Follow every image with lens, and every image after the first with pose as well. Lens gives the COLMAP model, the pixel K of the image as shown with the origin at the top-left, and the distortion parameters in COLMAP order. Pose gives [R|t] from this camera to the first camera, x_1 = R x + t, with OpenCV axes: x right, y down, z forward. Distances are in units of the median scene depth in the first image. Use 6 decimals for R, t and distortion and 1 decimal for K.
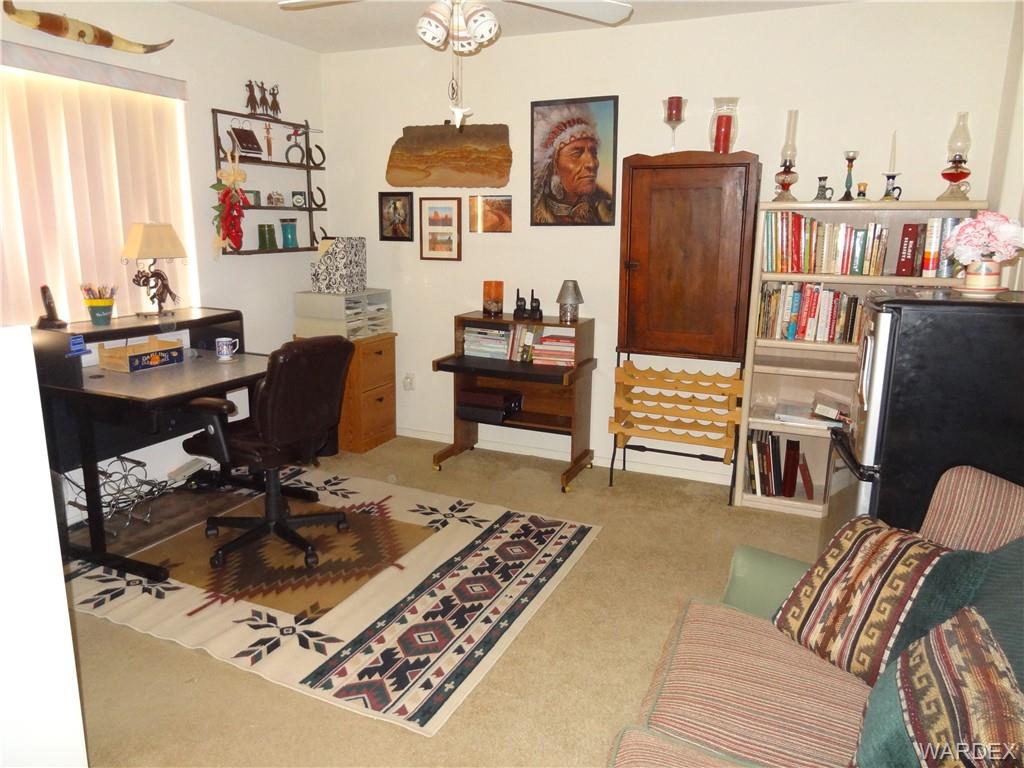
lens RADIAL K [[720.6, 0, 506.5], [0, 720.6, 381.7], [0, 0, 1]] dist [-0.002446, 0.014745]
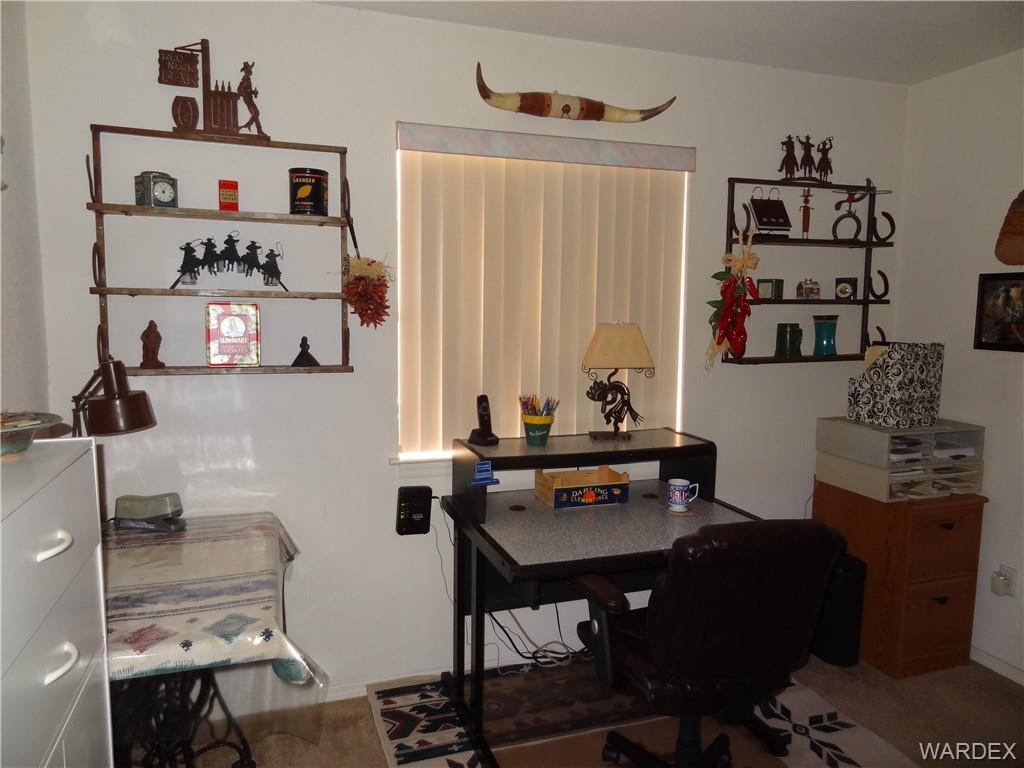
lens RADIAL K [[720.6, 0, 514.5], [0, 720.6, 383.9], [0, 0, 1]] dist [-0.002446, 0.014745]
pose [[0.687499, 0.071281, -0.722678, 0.009865], [-0.153877, 0.986872, -0.049047, -0.081606], [0.709695, 0.144924, 0.689442, 0.315911]]
